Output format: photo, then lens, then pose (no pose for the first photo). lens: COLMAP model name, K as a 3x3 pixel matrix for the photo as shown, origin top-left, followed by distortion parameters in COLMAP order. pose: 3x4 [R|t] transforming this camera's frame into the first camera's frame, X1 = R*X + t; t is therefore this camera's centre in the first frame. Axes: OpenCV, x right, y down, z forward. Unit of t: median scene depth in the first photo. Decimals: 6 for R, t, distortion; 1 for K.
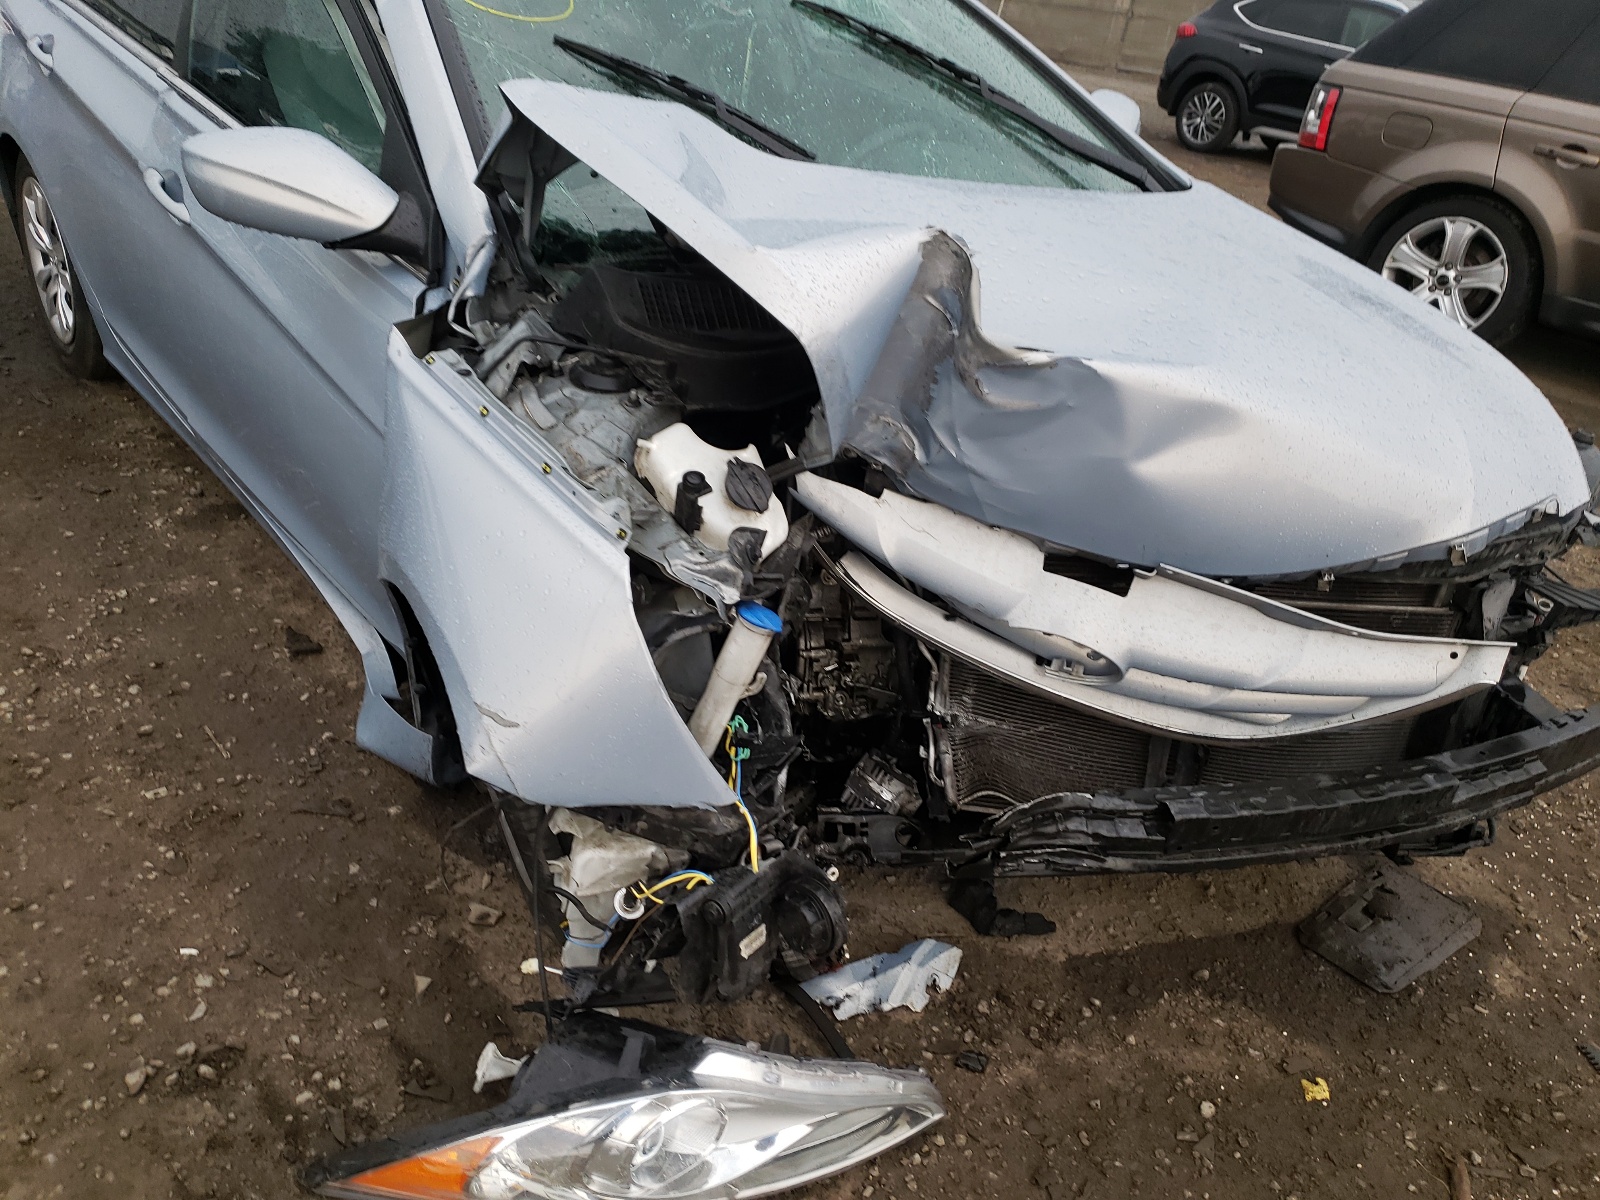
lens RADIAL K [[1234.6, 0, 803.9], [0, 1234.6, 579.3], [0, 0, 1]] dist [0.035554, -0.002022]
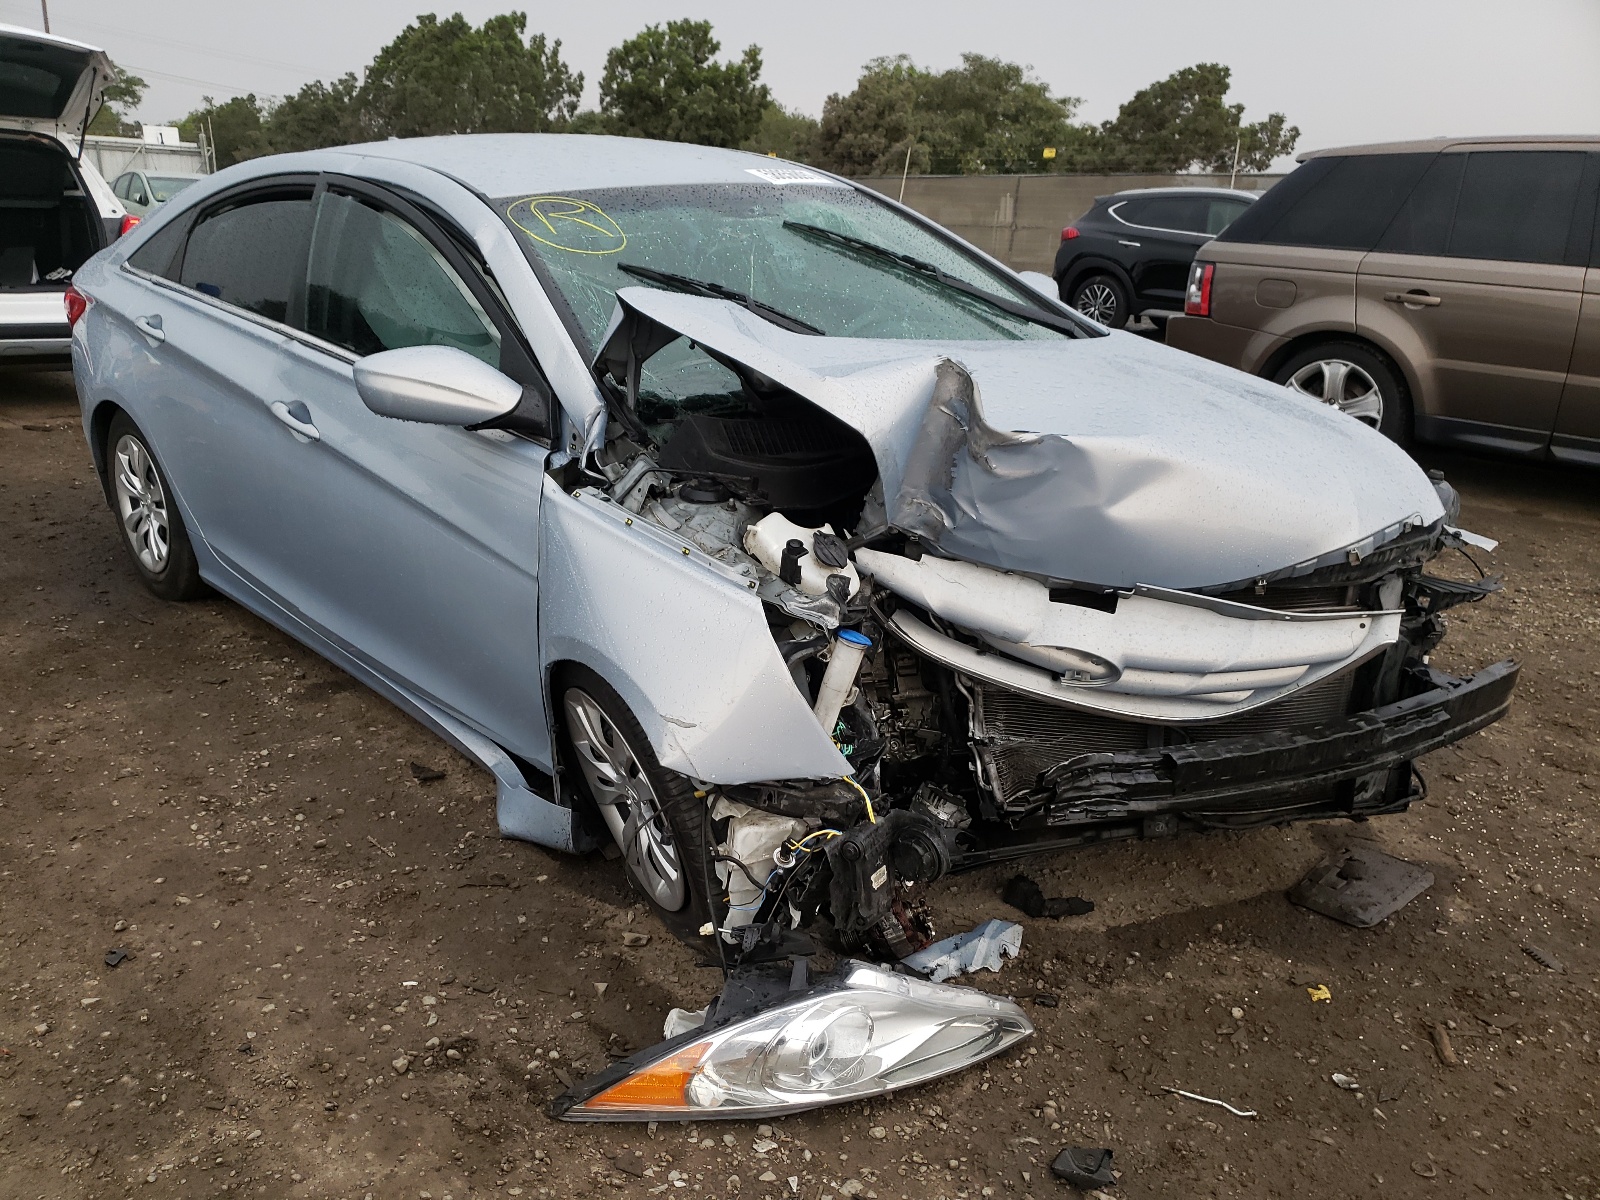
lens RADIAL K [[1198.4, 0, 800.0], [0, 1198.4, 600.0], [0, 0, 1]] dist [0.064879, -0.067382]
pose [[0.993811, -0.104934, 0.036446, -0.110029], [0.109088, 0.983839, -0.141987, 0.134290], [-0.020958, 0.145084, 0.989197, -0.248521]]
